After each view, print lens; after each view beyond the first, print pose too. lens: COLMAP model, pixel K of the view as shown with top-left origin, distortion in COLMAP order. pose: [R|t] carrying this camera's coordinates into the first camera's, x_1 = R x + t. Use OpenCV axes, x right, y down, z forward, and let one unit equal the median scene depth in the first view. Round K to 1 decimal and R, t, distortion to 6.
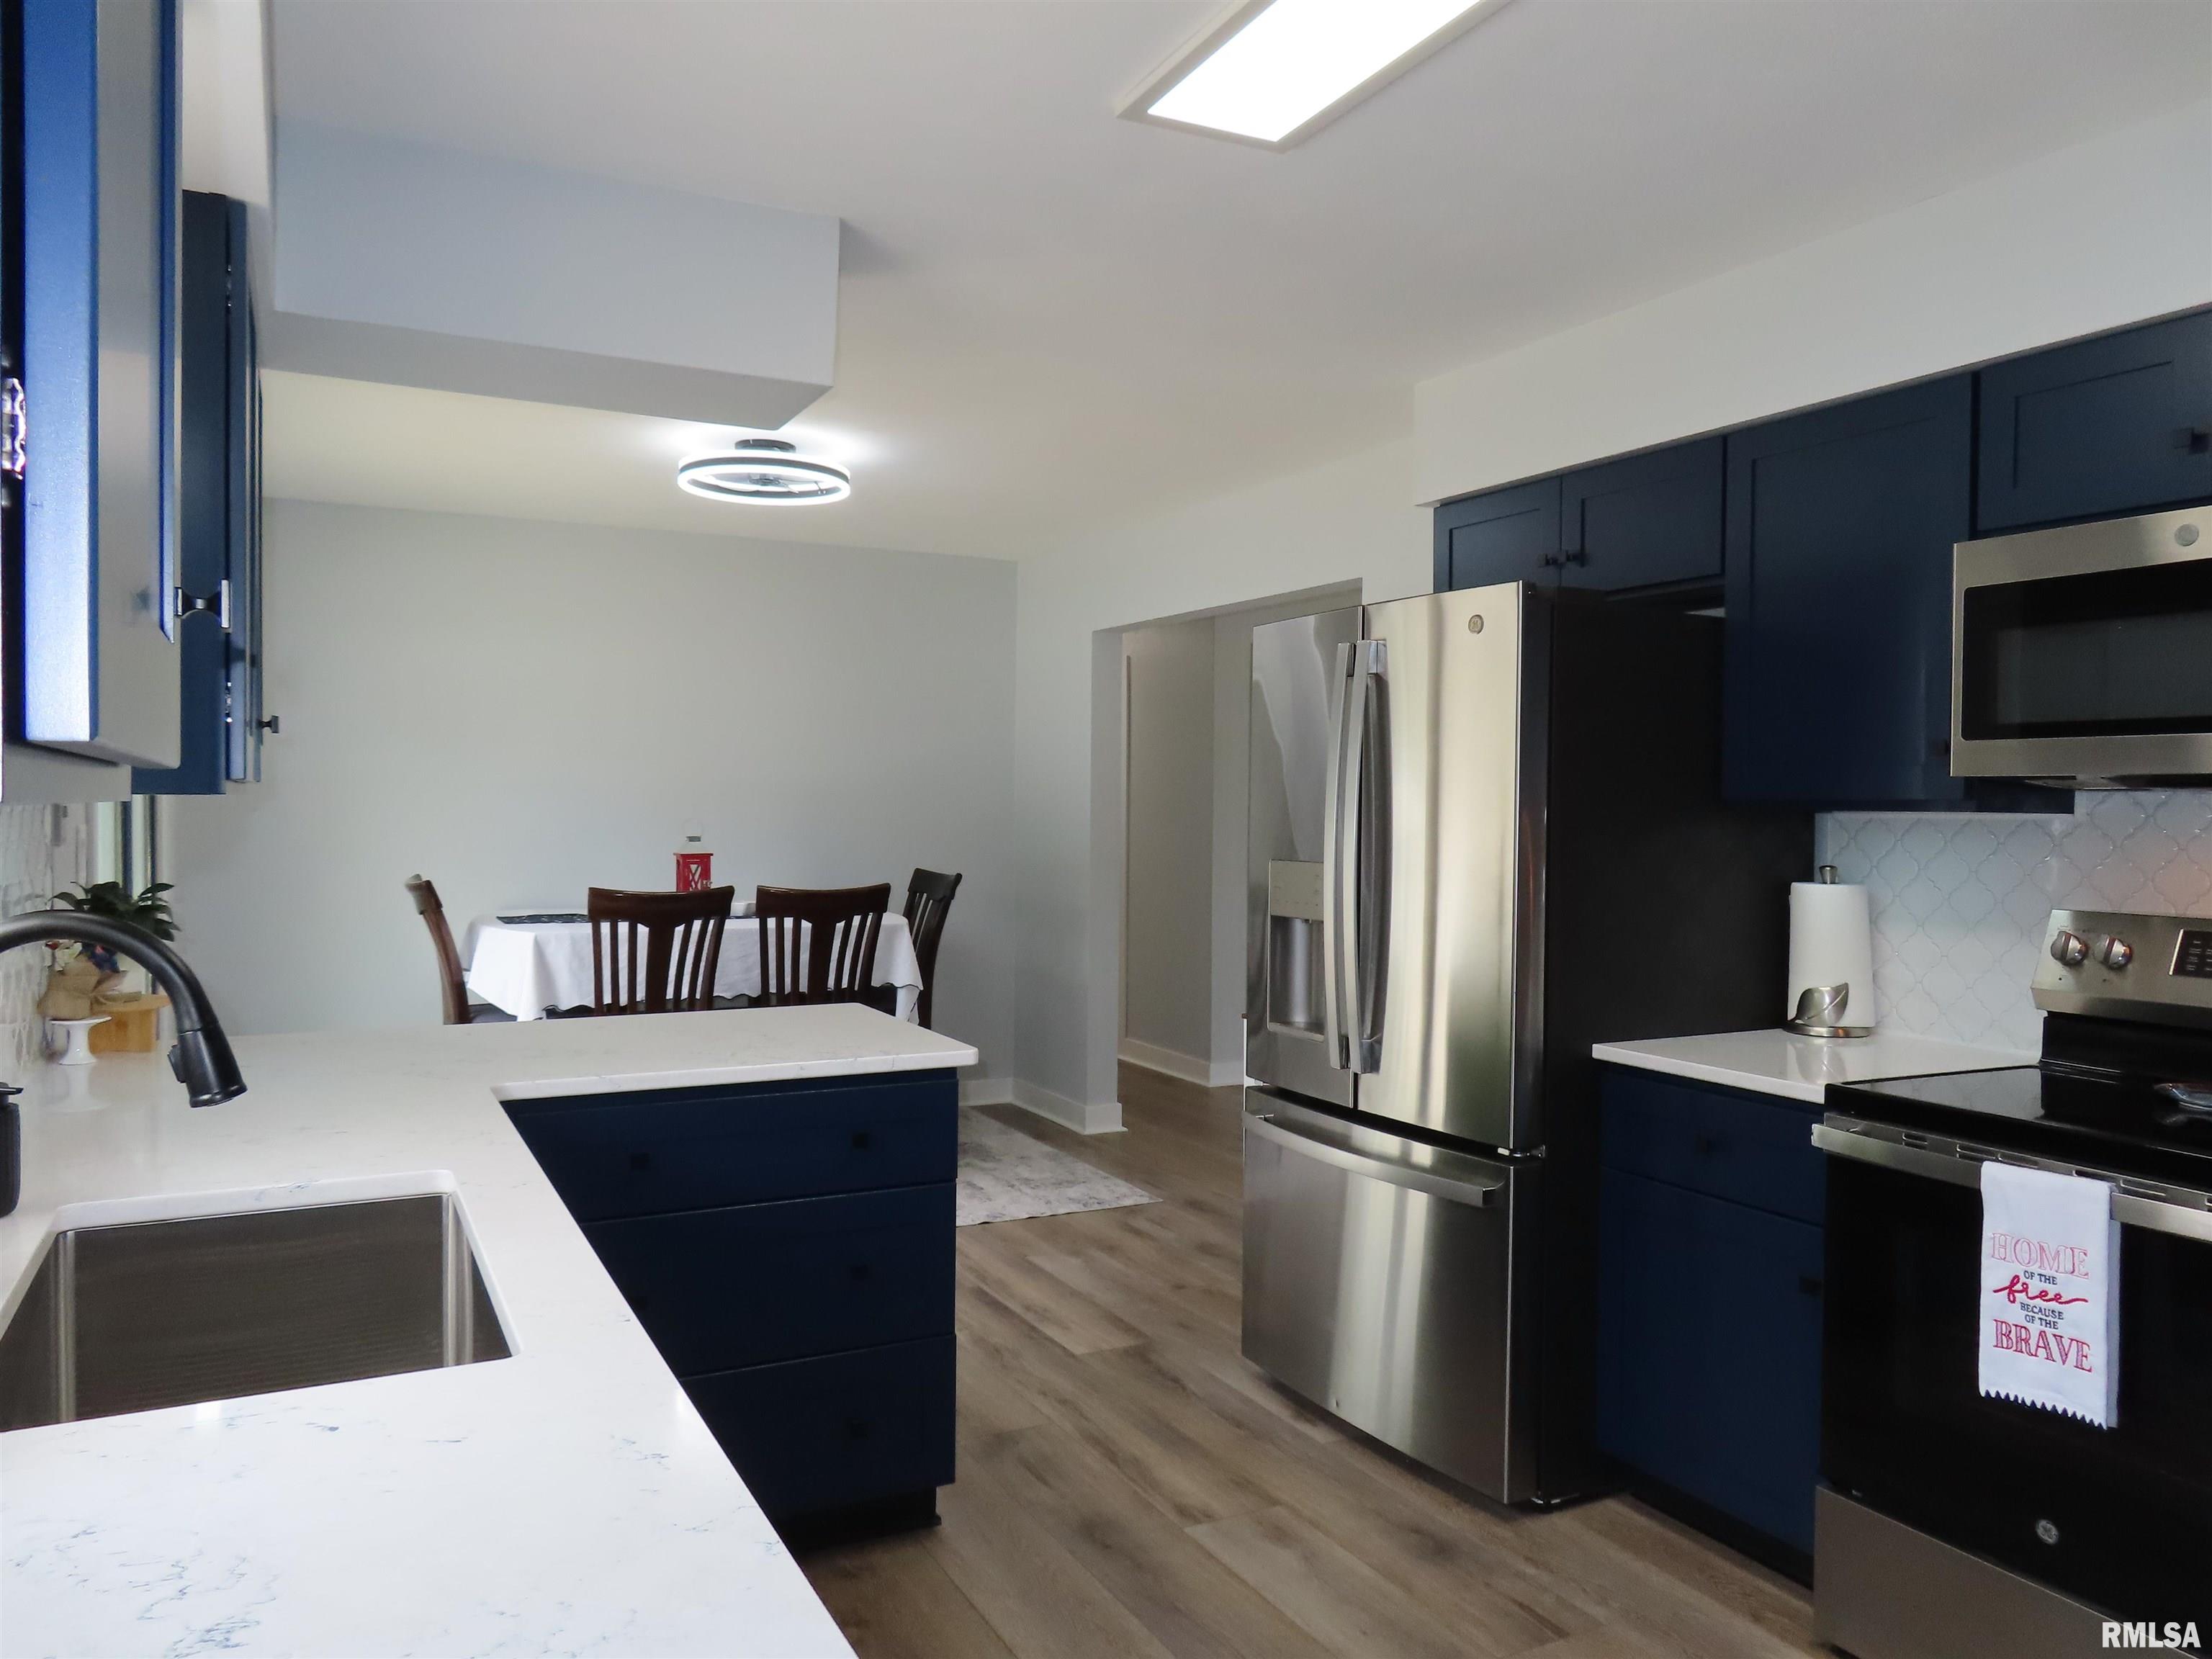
lens RADIAL K [[1566.1, 0, 1107.9], [0, 1566.1, 832.5], [0, 0, 1]] dist [-0.006646, 0.001525]
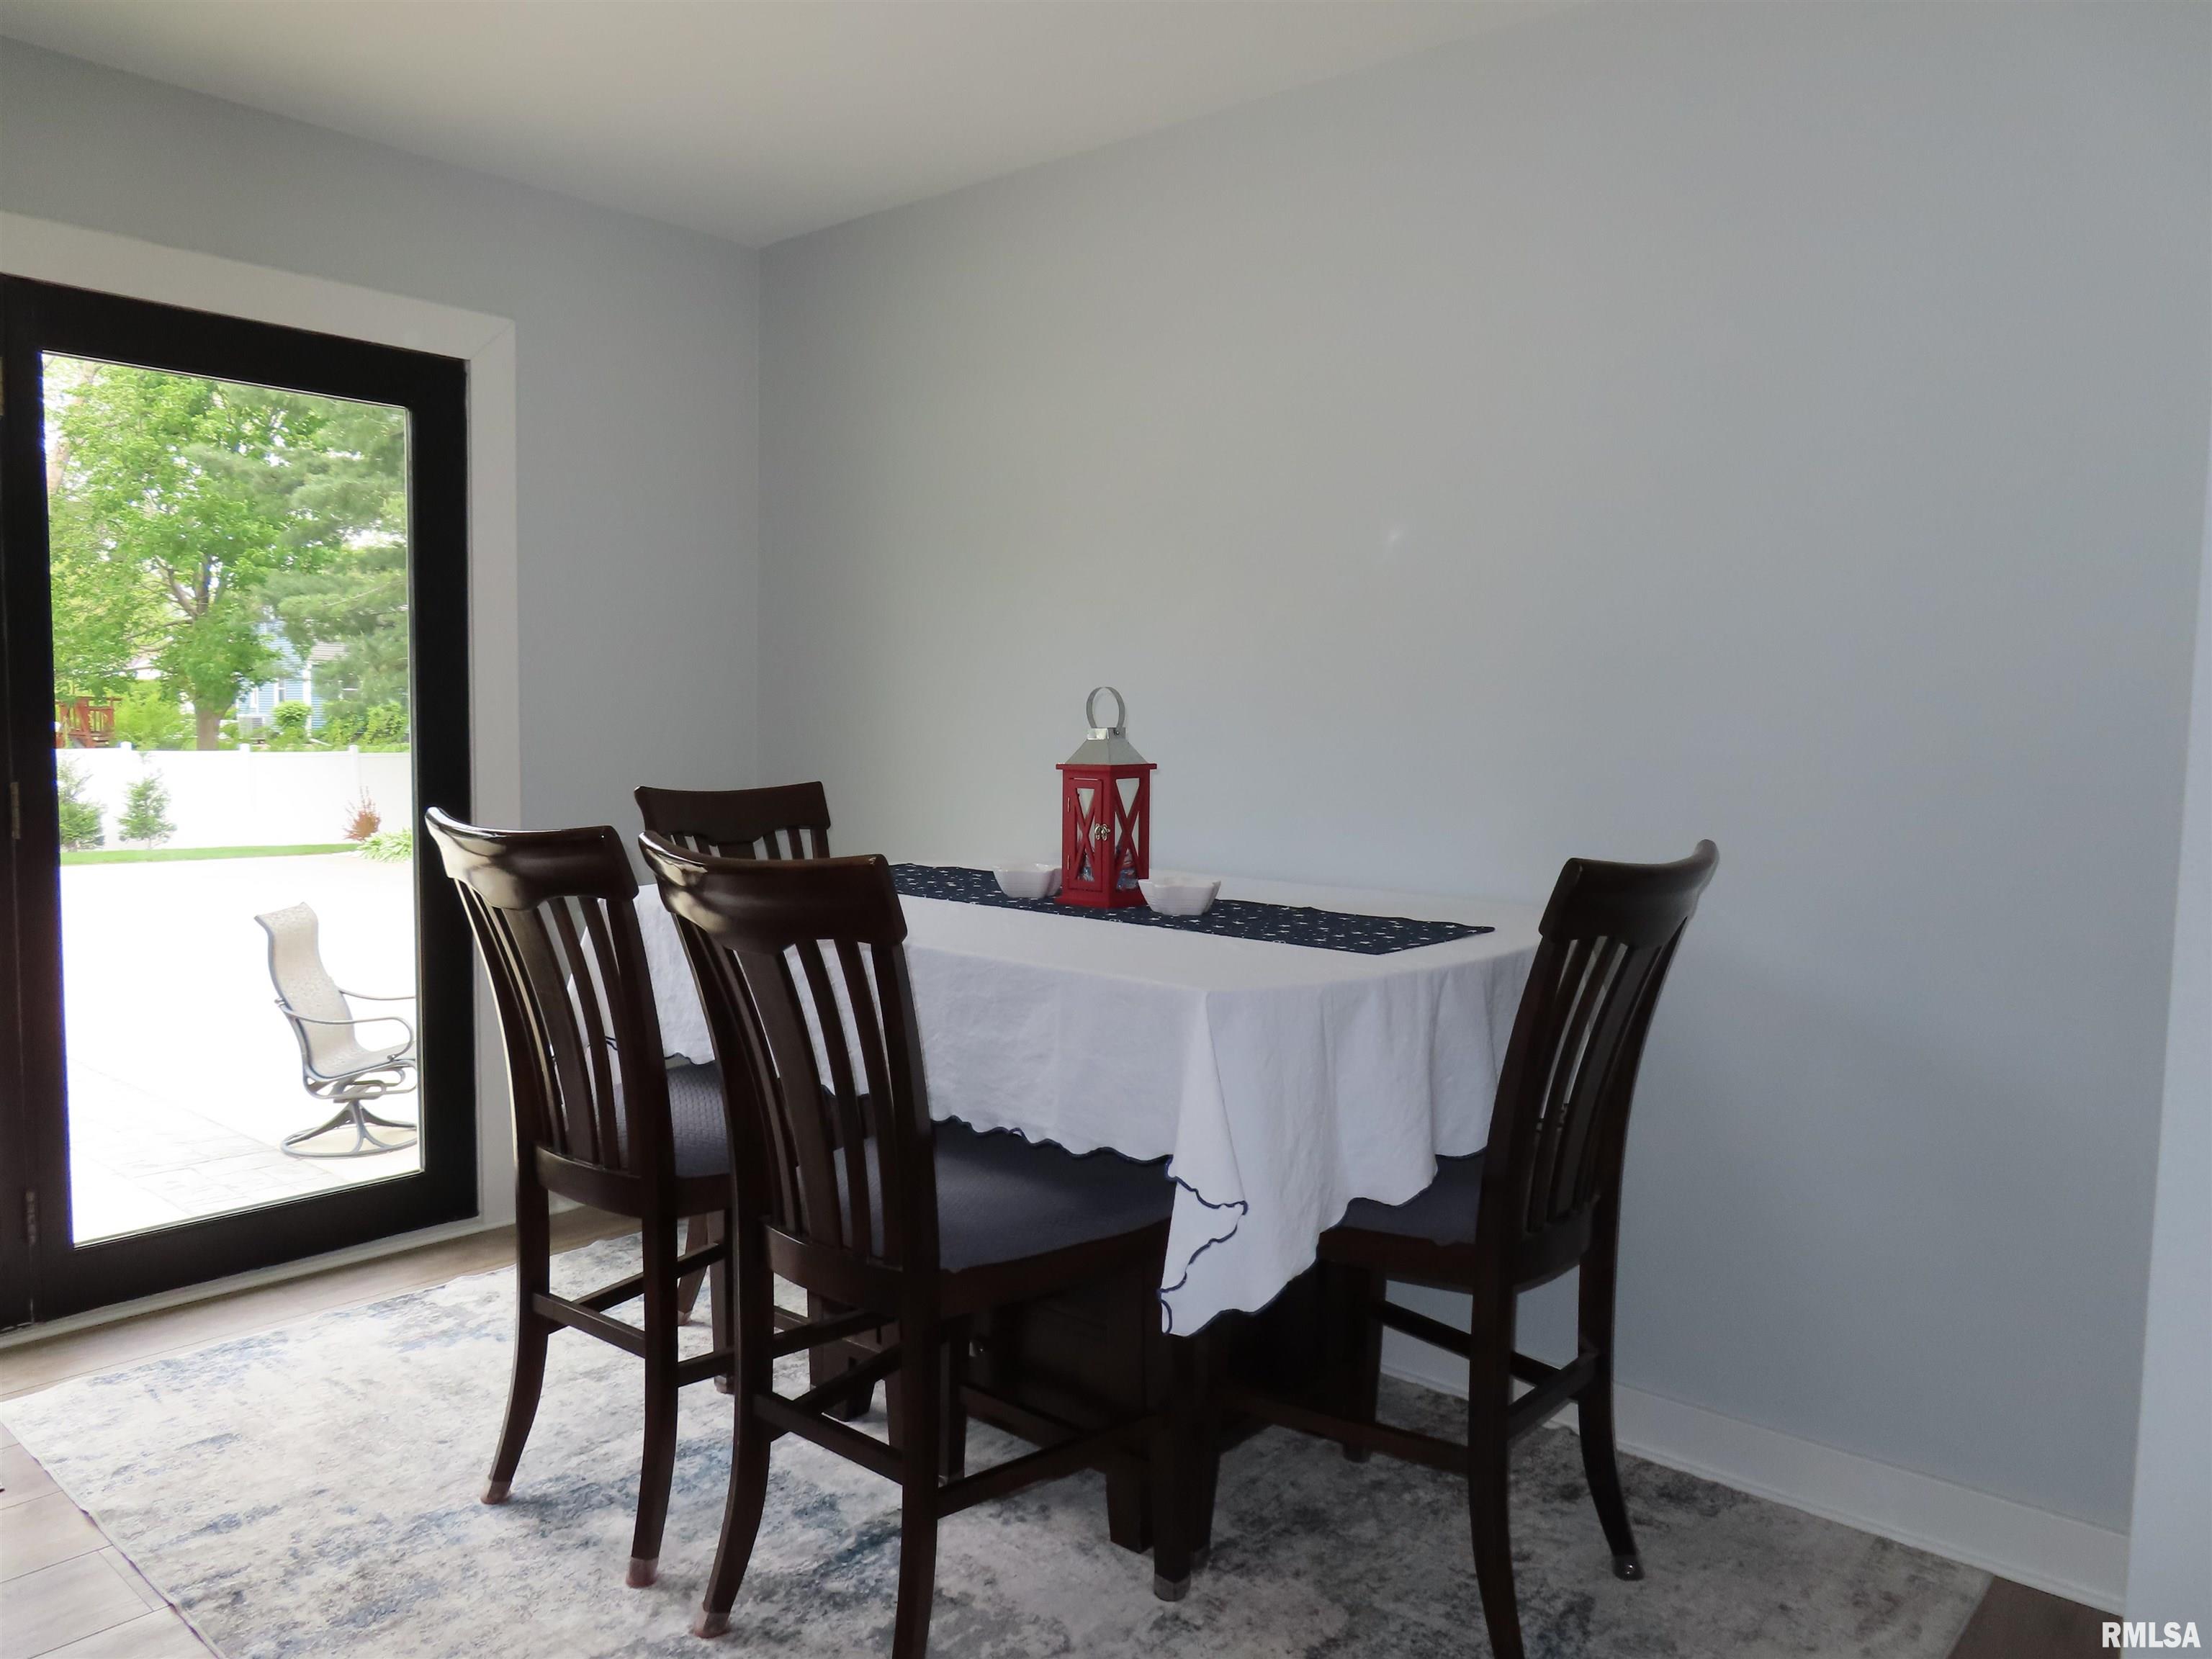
lens RADIAL K [[1566.1, 0, 1107.9], [0, 1566.1, 832.5], [0, 0, 1]] dist [-0.006646, 0.001525]
pose [[0.375665, 0.068227, -0.924241, 0.160358], [-0.030067, 0.997659, 0.061426, 0.005100], [0.926268, 0.004713, 0.376836, 0.833668]]
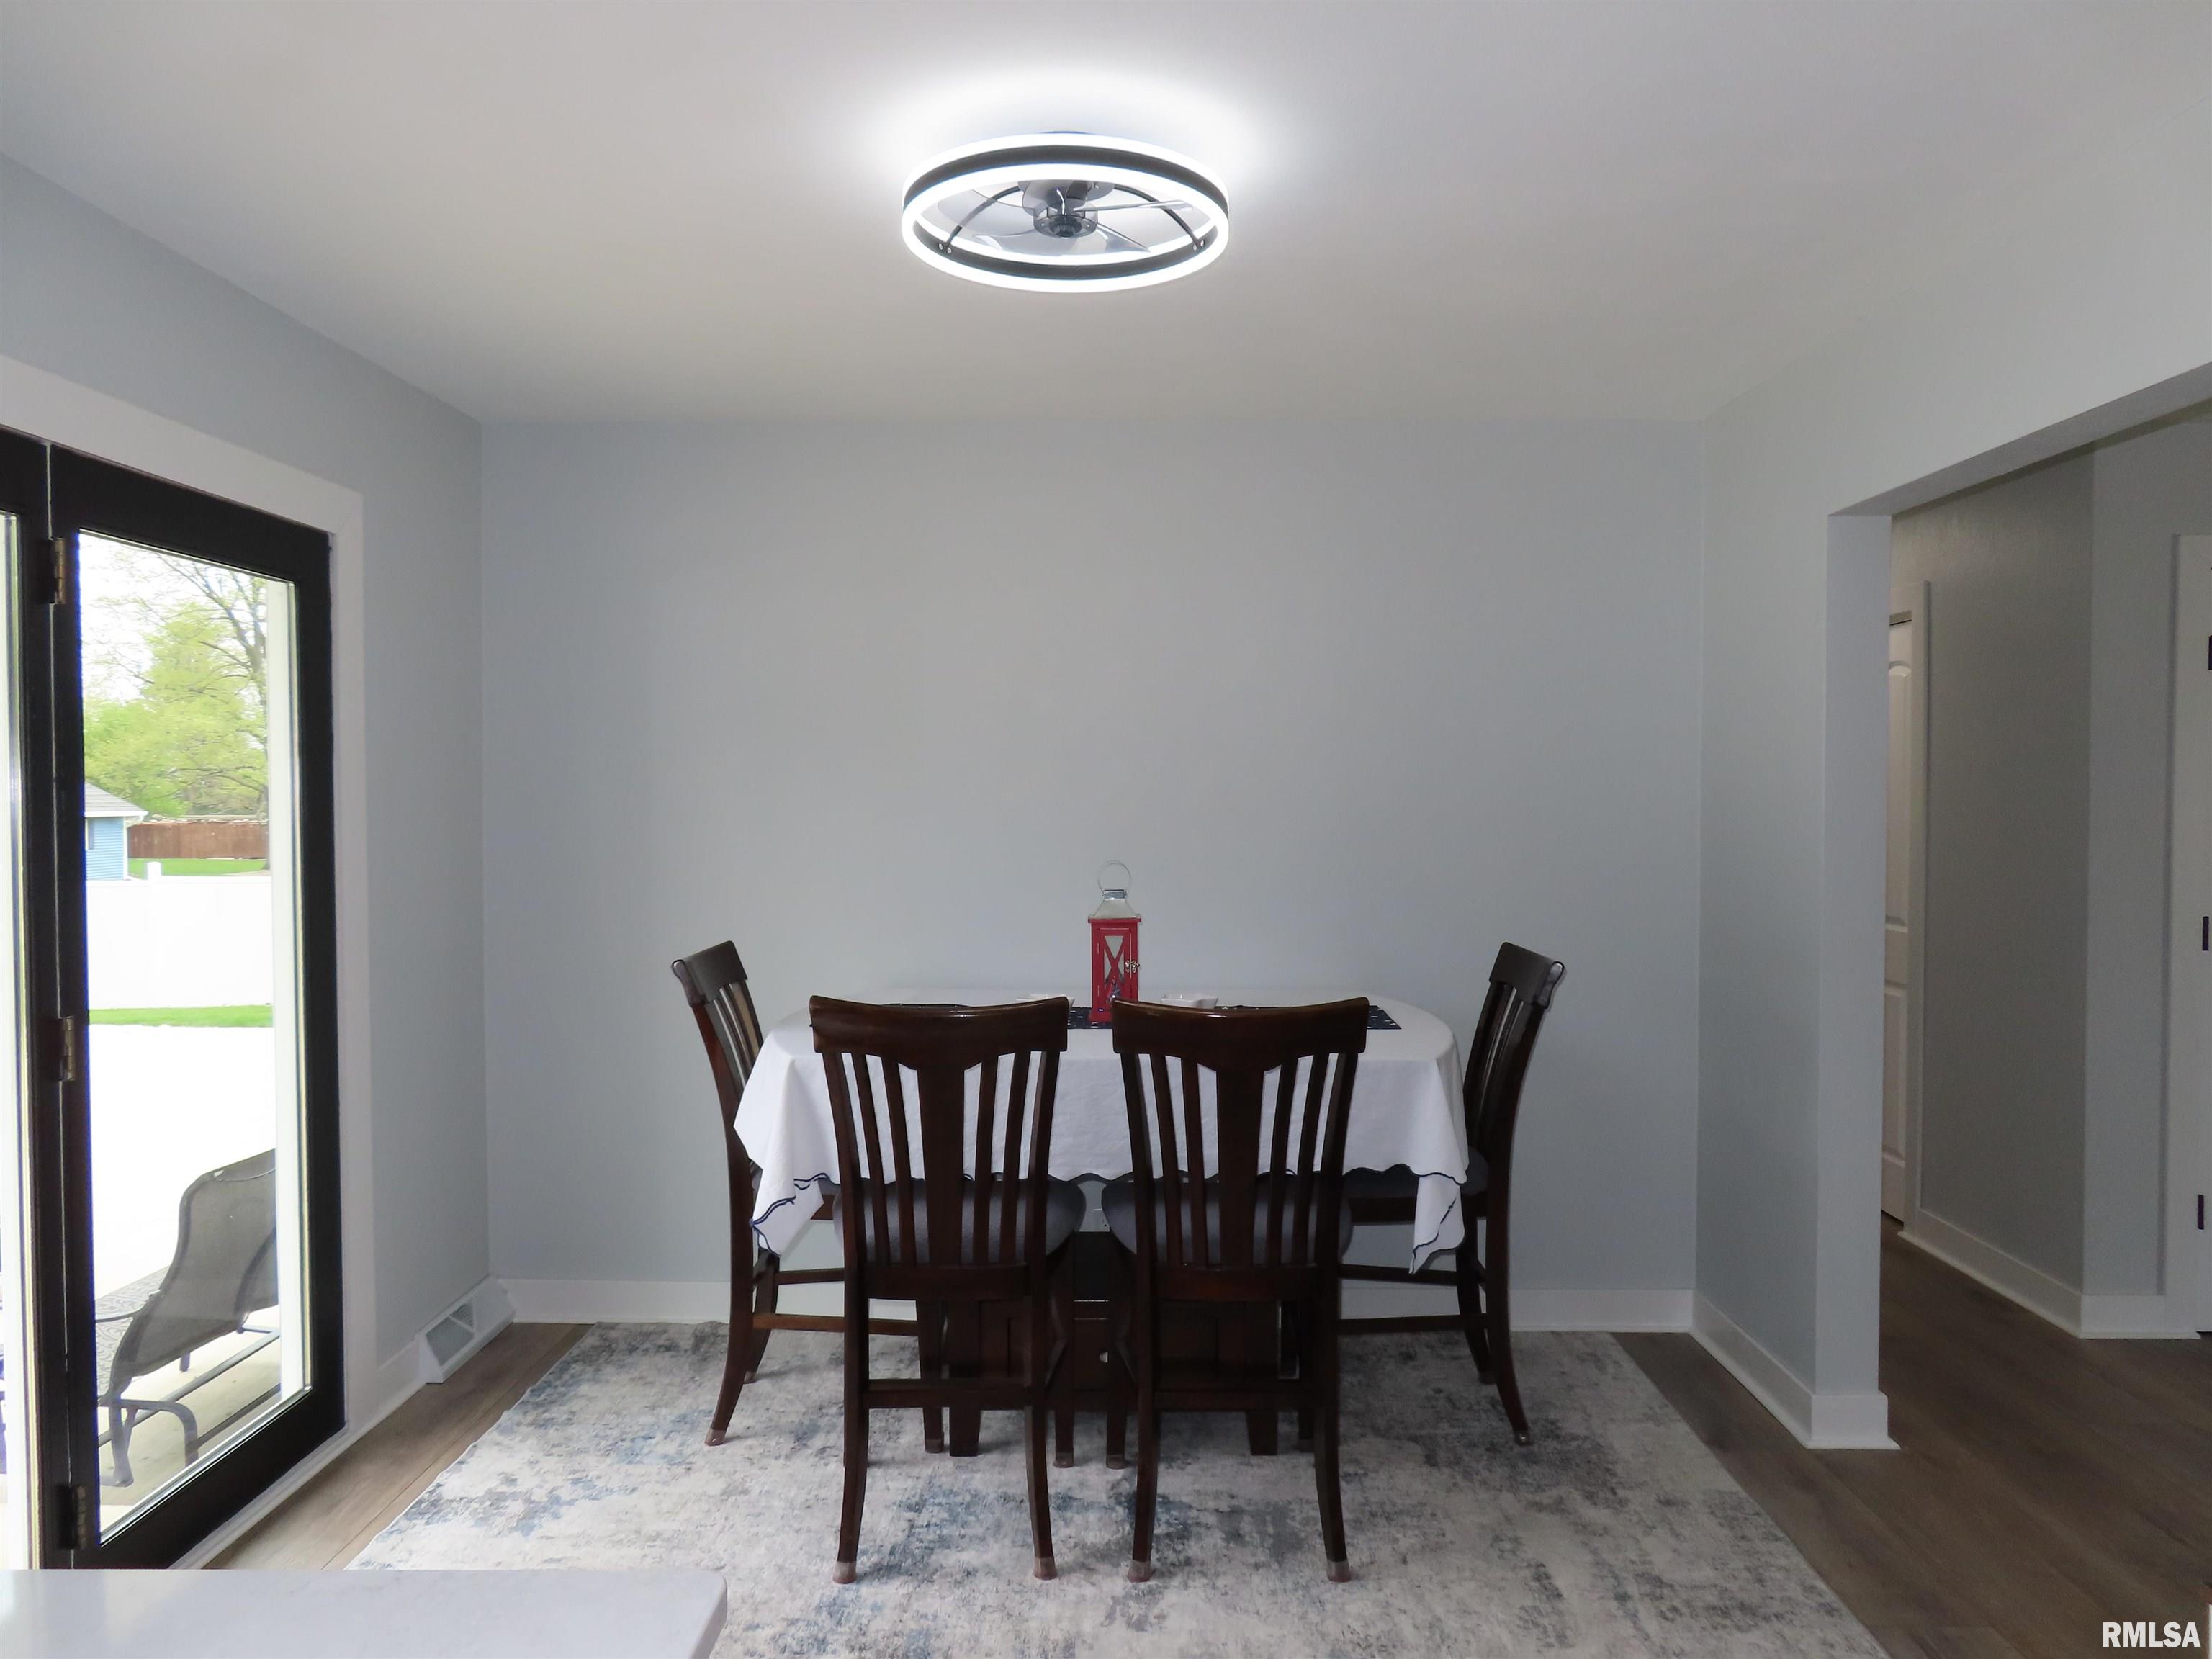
lens RADIAL K [[1566.1, 0, 1107.9], [0, 1566.1, 832.5], [0, 0, 1]] dist [-0.006646, 0.001525]
pose [[0.880983, 0.001336, -0.473146, 0.029339], [0.000322, 0.999994, 0.003422, -0.022615], [0.473148, -0.003167, 0.880977, 0.447652]]
